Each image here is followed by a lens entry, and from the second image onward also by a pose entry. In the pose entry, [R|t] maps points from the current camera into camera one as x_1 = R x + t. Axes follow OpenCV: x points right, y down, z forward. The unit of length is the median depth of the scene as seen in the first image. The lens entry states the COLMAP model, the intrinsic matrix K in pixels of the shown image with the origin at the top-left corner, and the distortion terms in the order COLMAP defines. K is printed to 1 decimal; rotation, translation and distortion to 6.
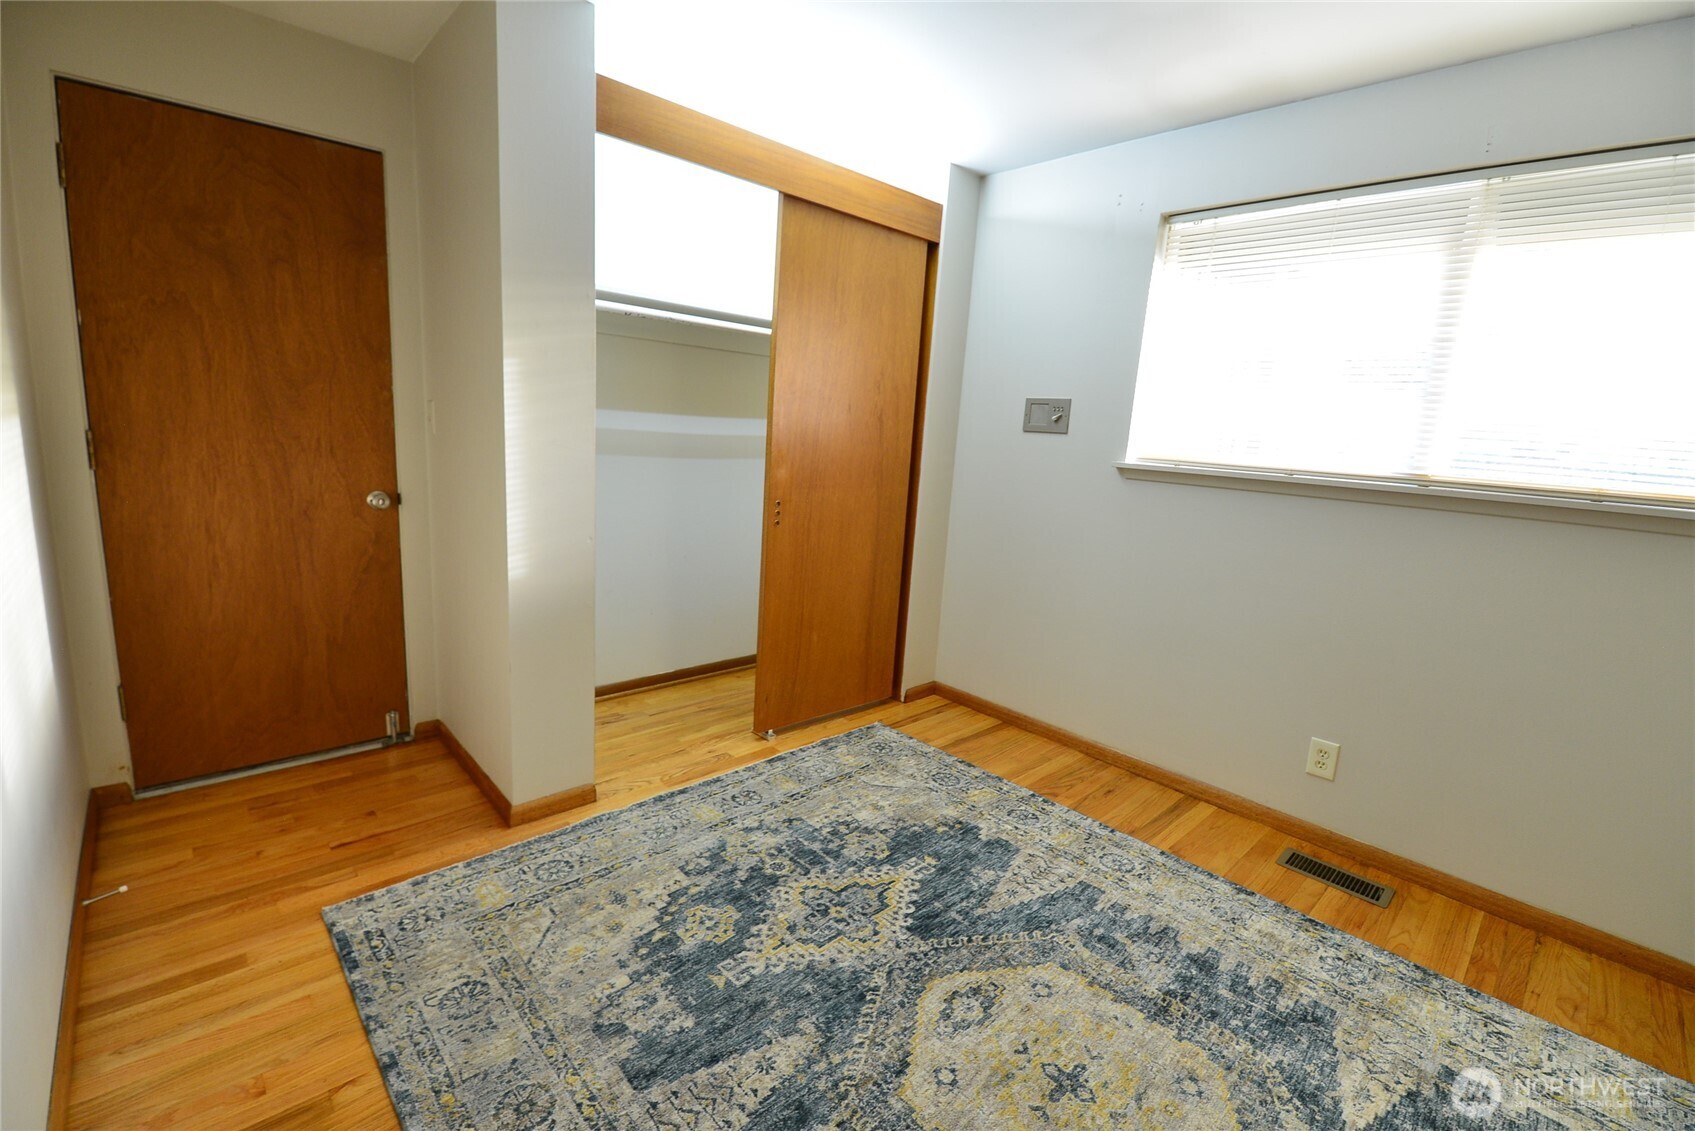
lens RADIAL K [[740.0, 0, 846.2], [0, 740.0, 562.8], [0, 0, 1]] dist [-0.014264, -0.002647]
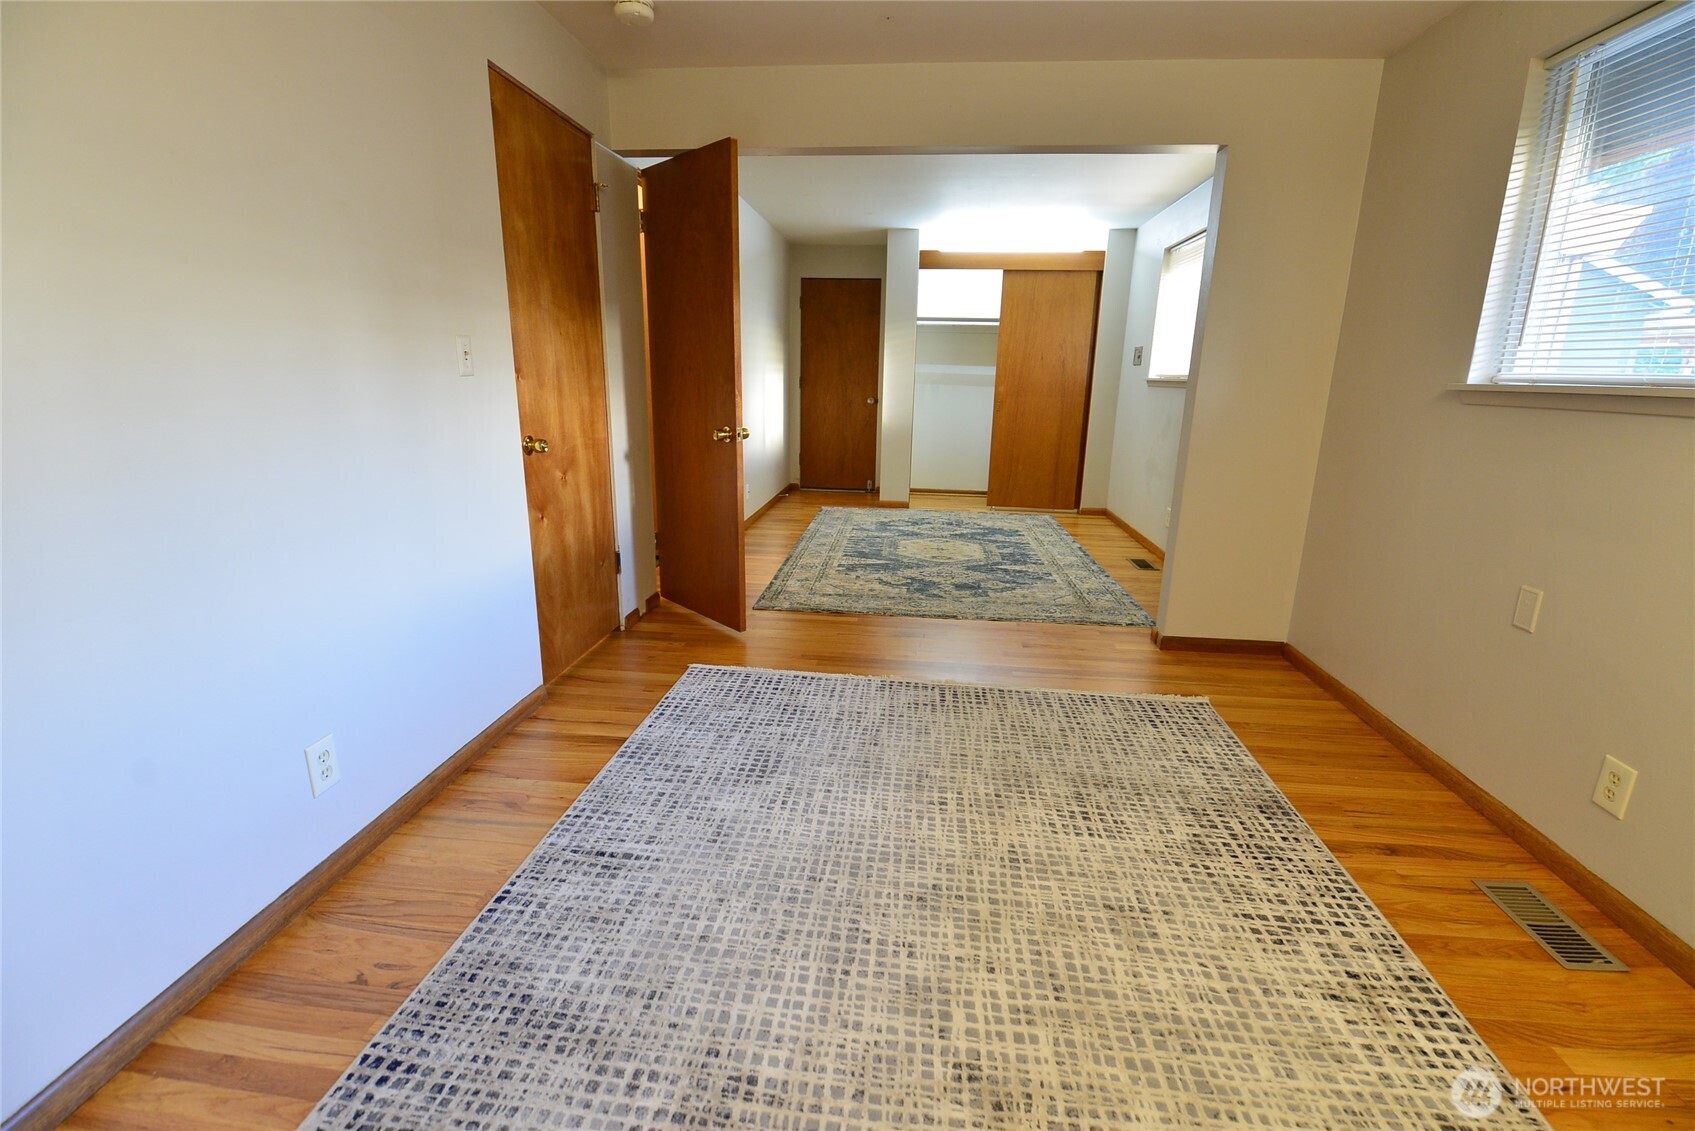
lens RADIAL K [[740.0, 0, 846.0], [0, 740.0, 564.4], [0, 0, 1]] dist [-0.014264, -0.002647]
pose [[0.667248, 0.138844, -0.731781, 1.365206], [-0.120309, 0.989662, 0.078074, 0.302695], [0.735055, 0.035946, 0.677054, -0.906857]]
